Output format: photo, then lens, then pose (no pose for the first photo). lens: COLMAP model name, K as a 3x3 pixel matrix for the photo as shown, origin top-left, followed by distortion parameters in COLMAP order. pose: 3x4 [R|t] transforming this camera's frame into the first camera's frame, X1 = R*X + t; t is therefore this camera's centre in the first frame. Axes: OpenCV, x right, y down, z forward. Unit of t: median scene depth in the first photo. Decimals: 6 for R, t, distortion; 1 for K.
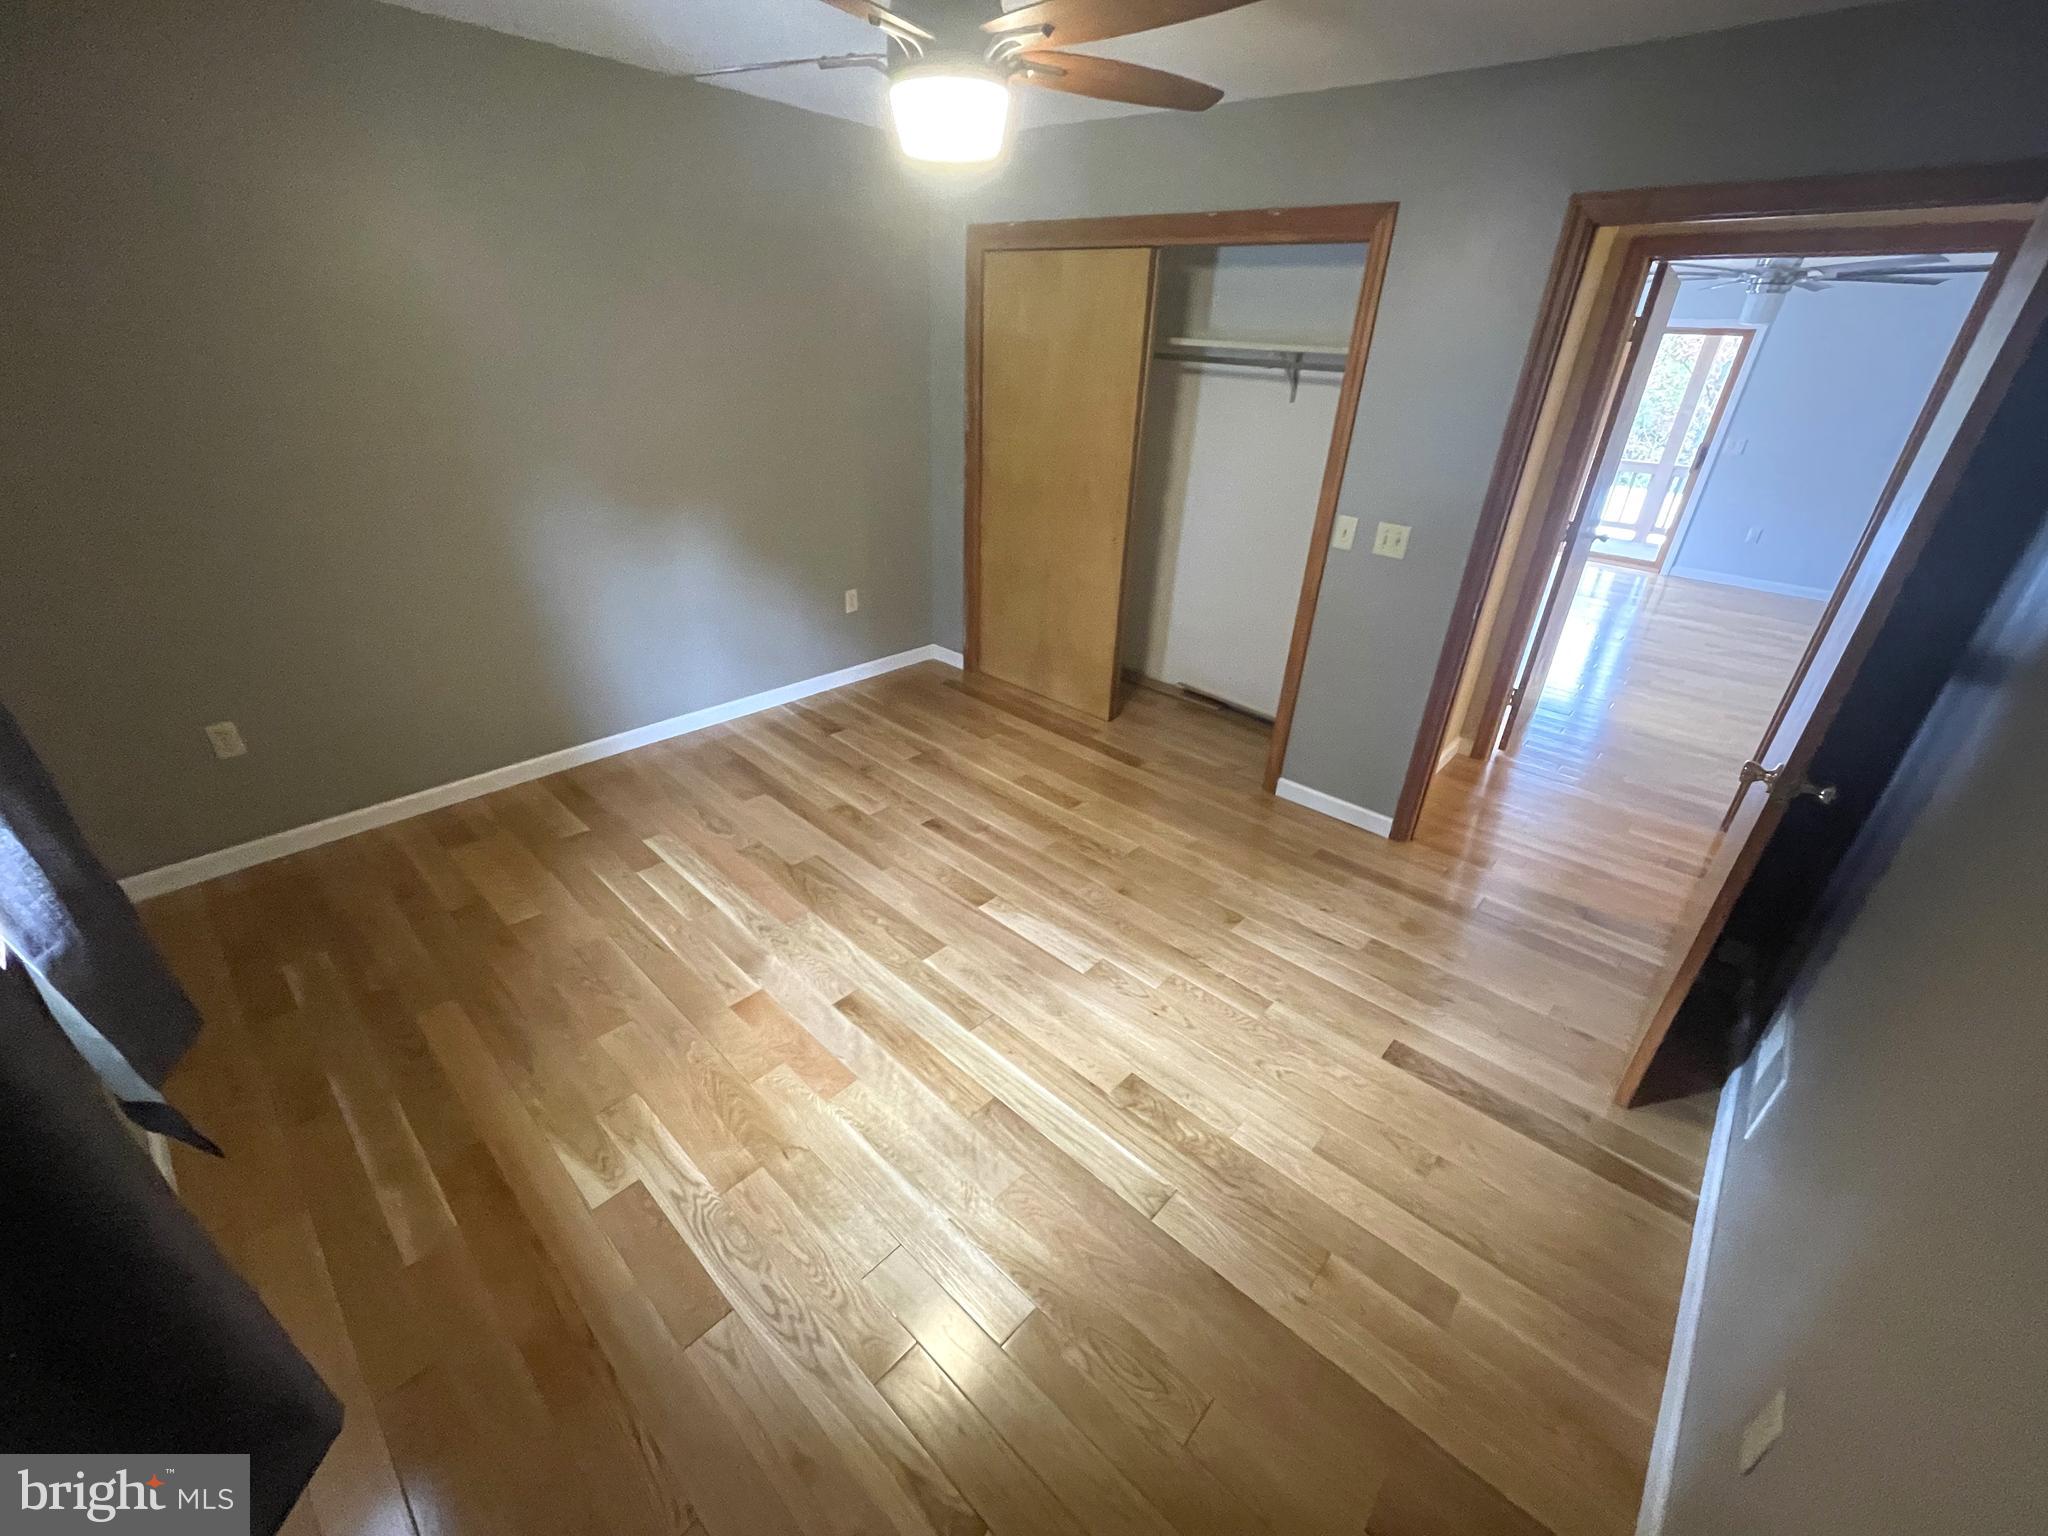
lens RADIAL K [[822.4, 0, 1027.0], [0, 822.4, 768.6], [0, 0, 1]] dist [-0.001973, -0.000151]
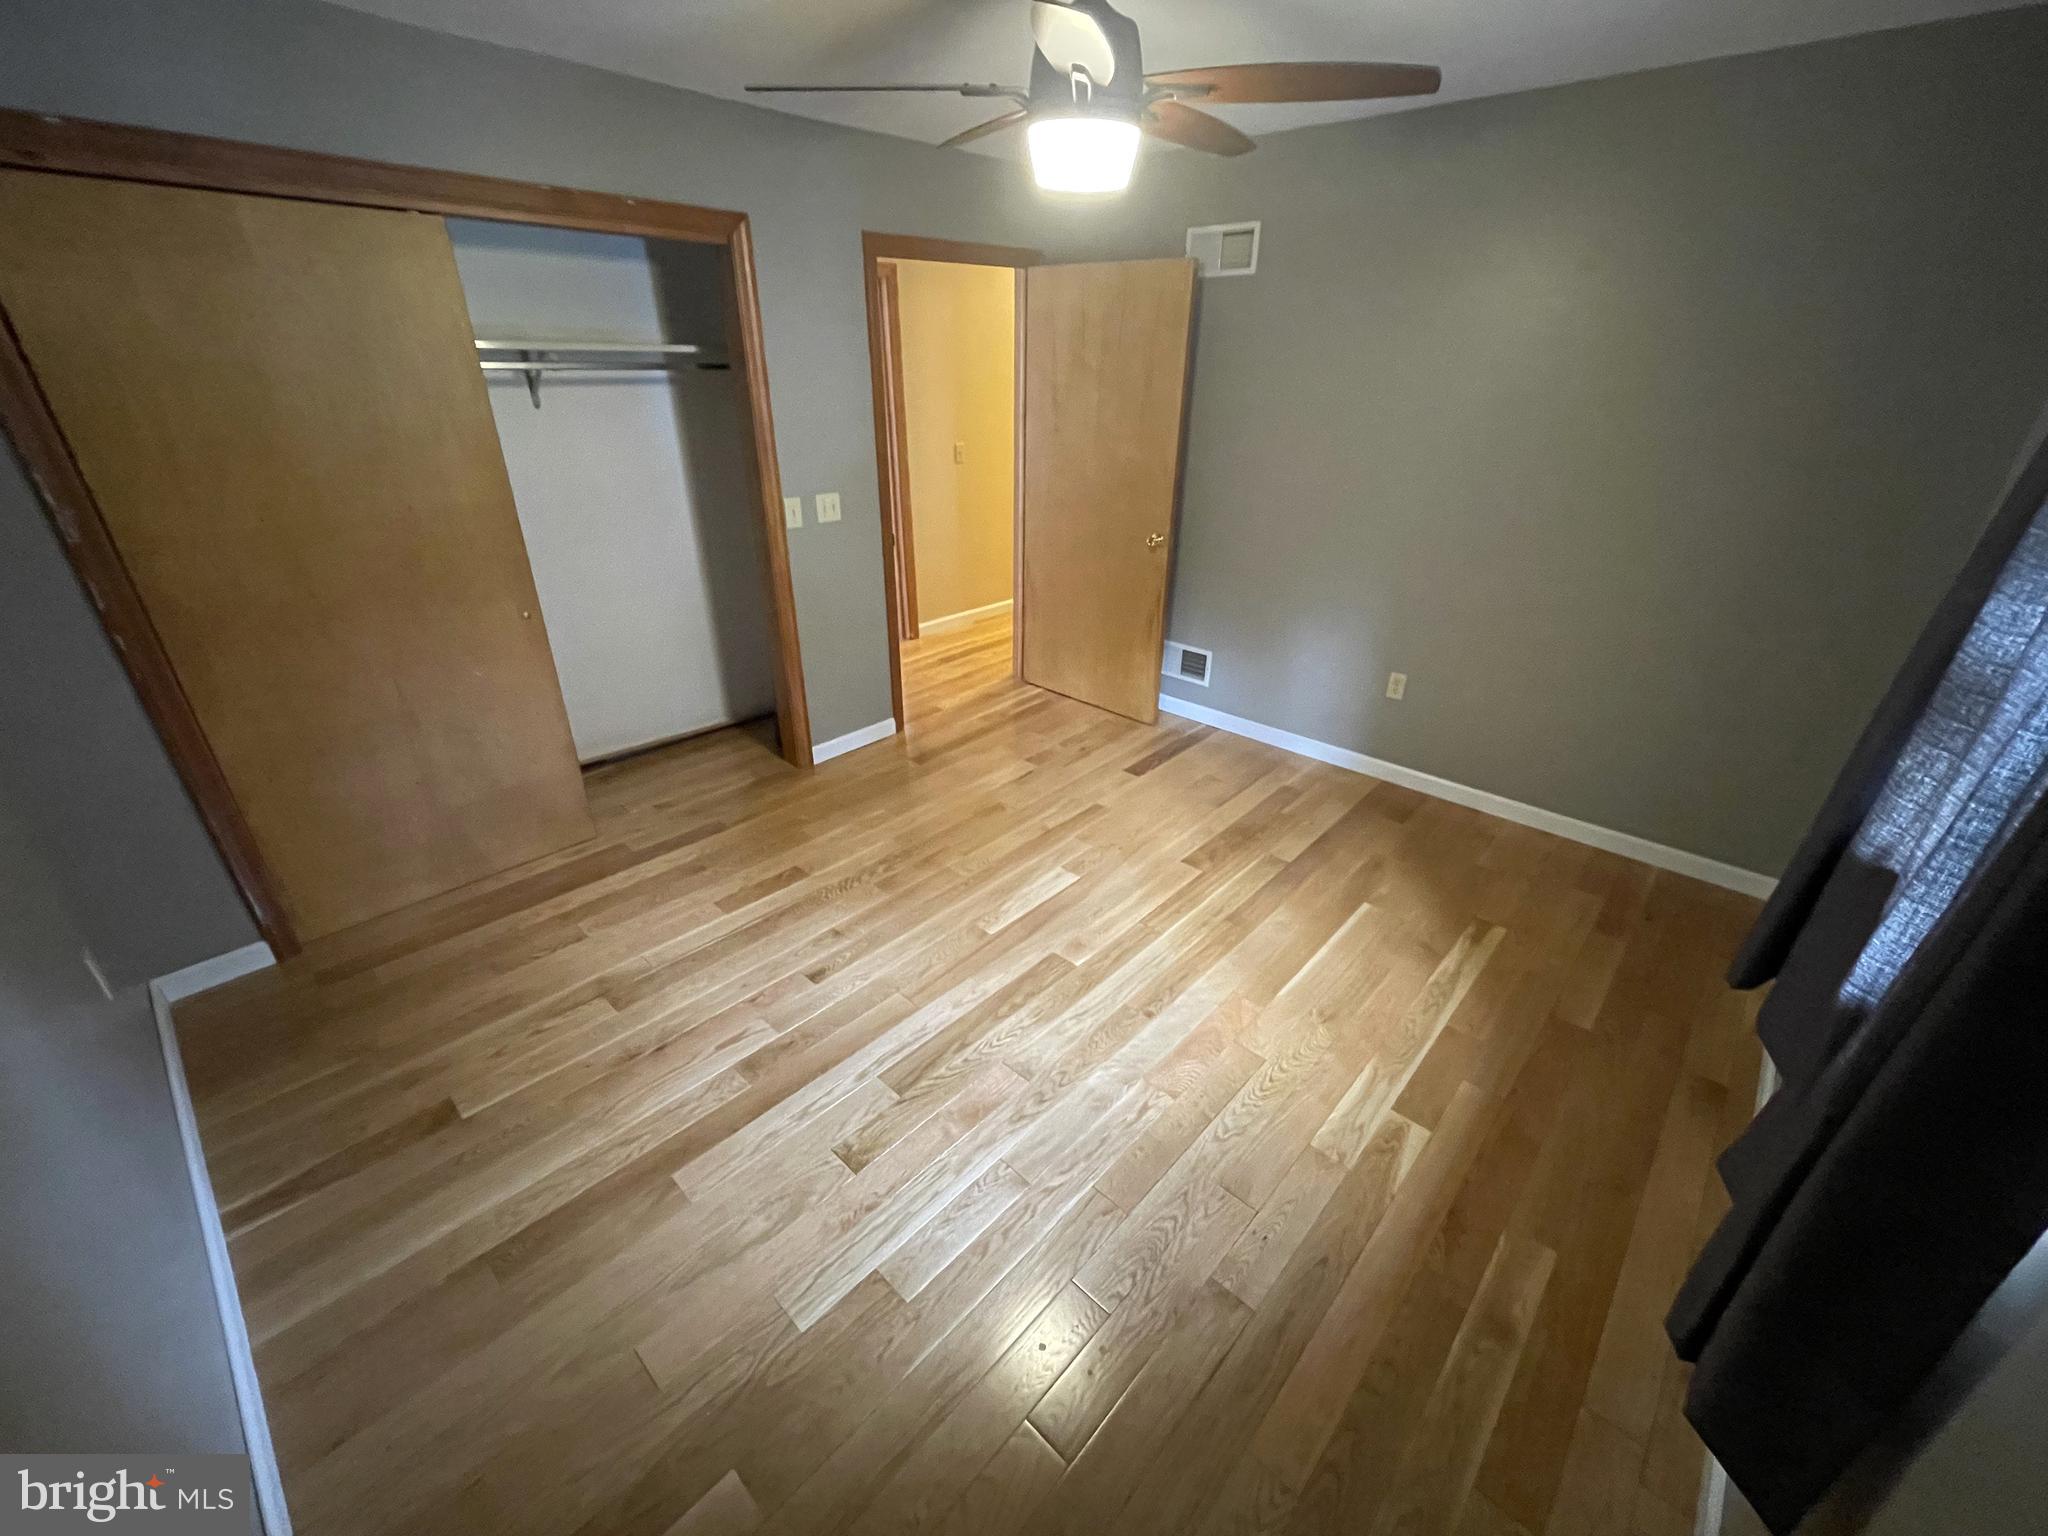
lens RADIAL K [[822.4, 0, 1025.7], [0, 822.4, 767.3], [0, 0, 1]] dist [-0.001973, -0.000151]
pose [[0.007961, -0.486674, 0.873547, -0.741908], [0.453770, 0.780211, 0.430539, -0.353324], [-0.891083, 0.392962, 0.227050, 0.601427]]
